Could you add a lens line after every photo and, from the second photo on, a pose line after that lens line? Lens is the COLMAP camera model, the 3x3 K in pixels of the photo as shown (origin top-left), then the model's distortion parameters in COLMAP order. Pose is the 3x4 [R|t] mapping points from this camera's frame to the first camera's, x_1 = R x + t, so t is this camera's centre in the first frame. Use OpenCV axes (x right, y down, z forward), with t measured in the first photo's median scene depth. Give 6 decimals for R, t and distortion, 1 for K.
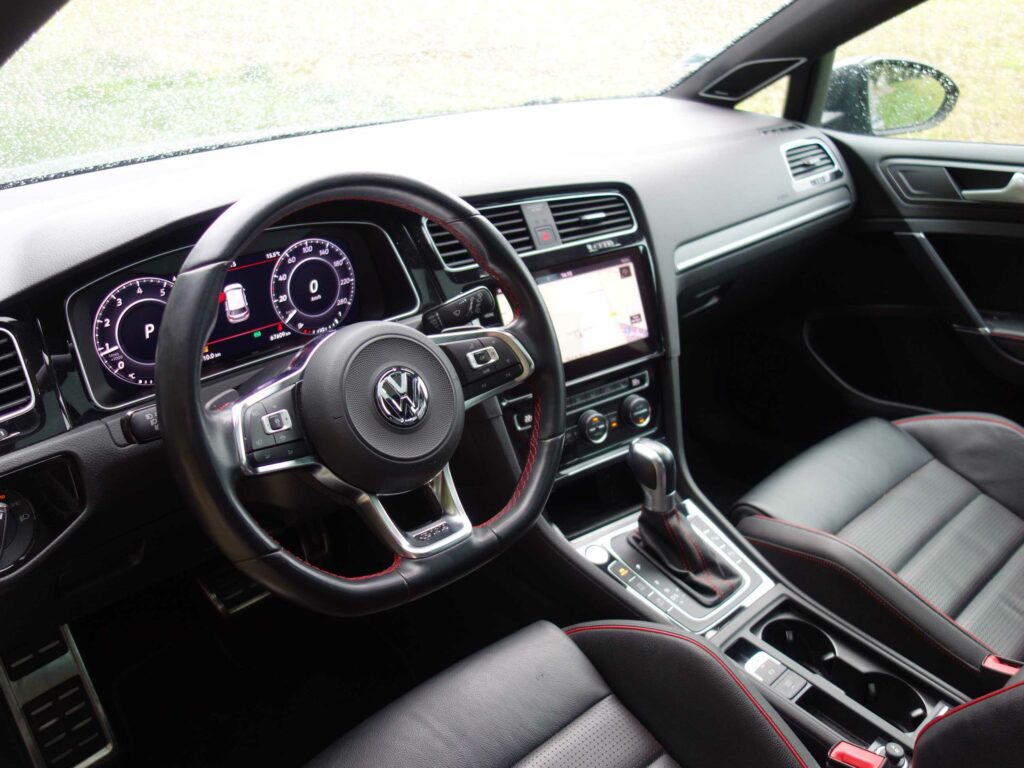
lens RADIAL K [[900.5, 0, 503.7], [0, 900.5, 385.1], [0, 0, 1]] dist [0.012999, -0.022793]
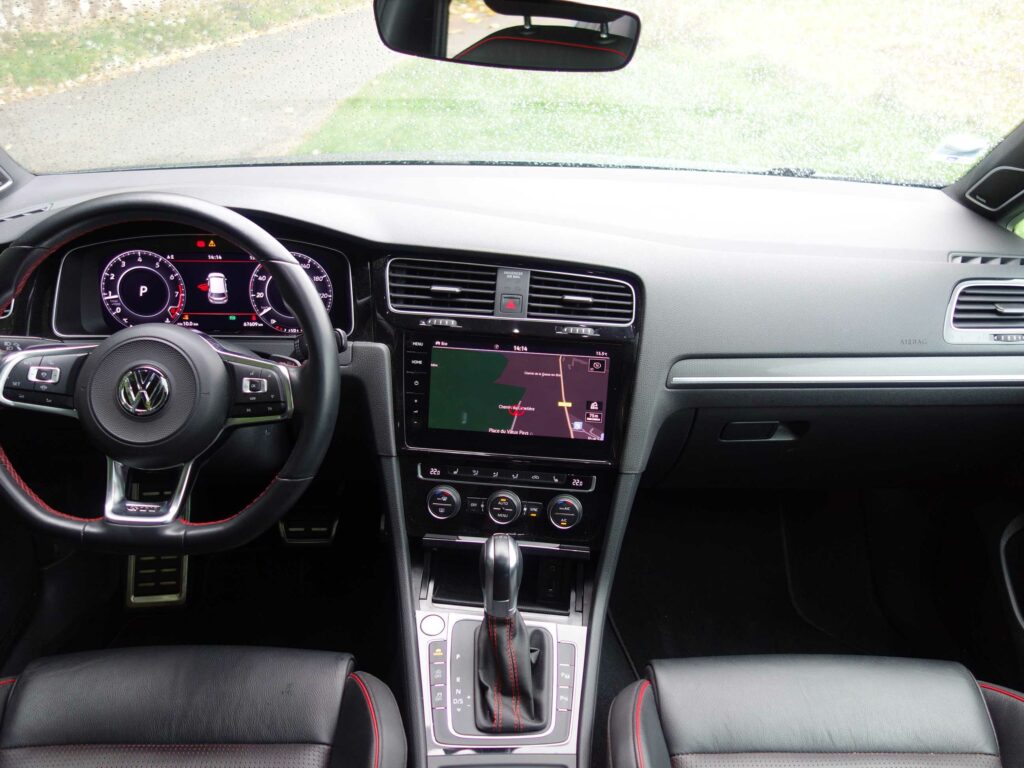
lens RADIAL K [[900.5, 0, 509.0], [0, 900.5, 386.1], [0, 0, 1]] dist [0.012999, -0.022793]
pose [[0.747466, 0.306318, -0.589460, 0.734363], [-0.309404, 0.945750, 0.099126, -0.201402], [0.587846, 0.108287, 0.801692, 0.253056]]
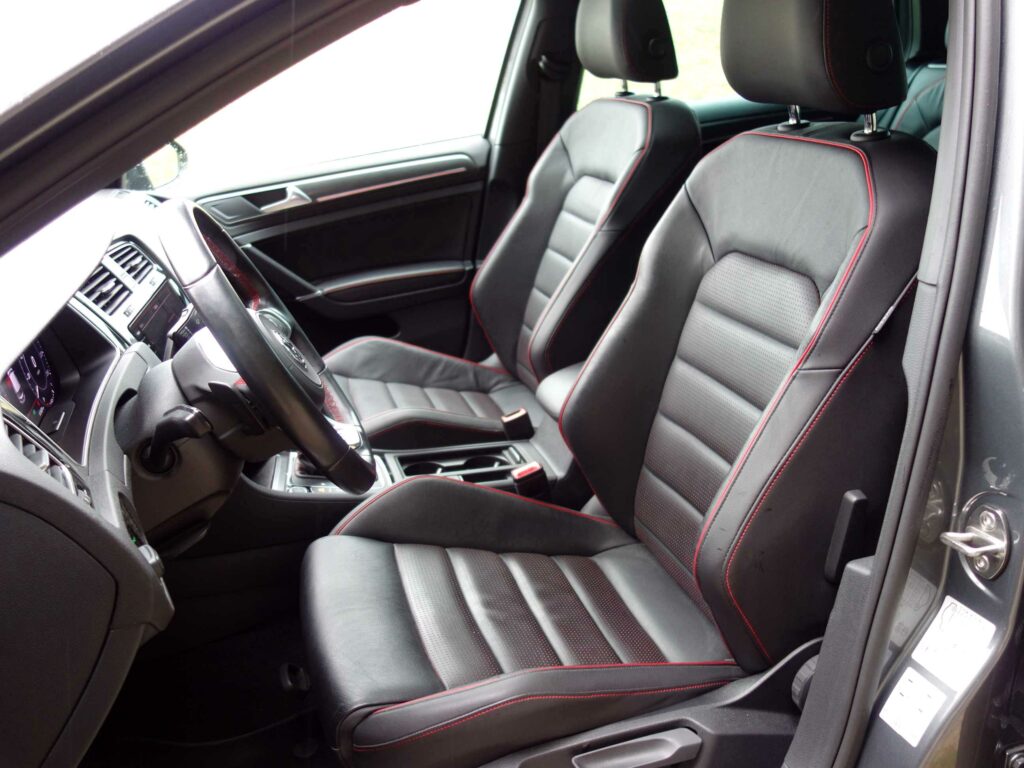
lens RADIAL K [[900.5, 0, 512.6], [0, 900.5, 385.2], [0, 0, 1]] dist [0.012999, -0.022793]
pose [[0.430201, -0.346453, 0.833605, -0.853699], [0.446714, 0.884138, 0.136918, 0.016540], [-0.784458, 0.313480, 0.535123, 0.039270]]
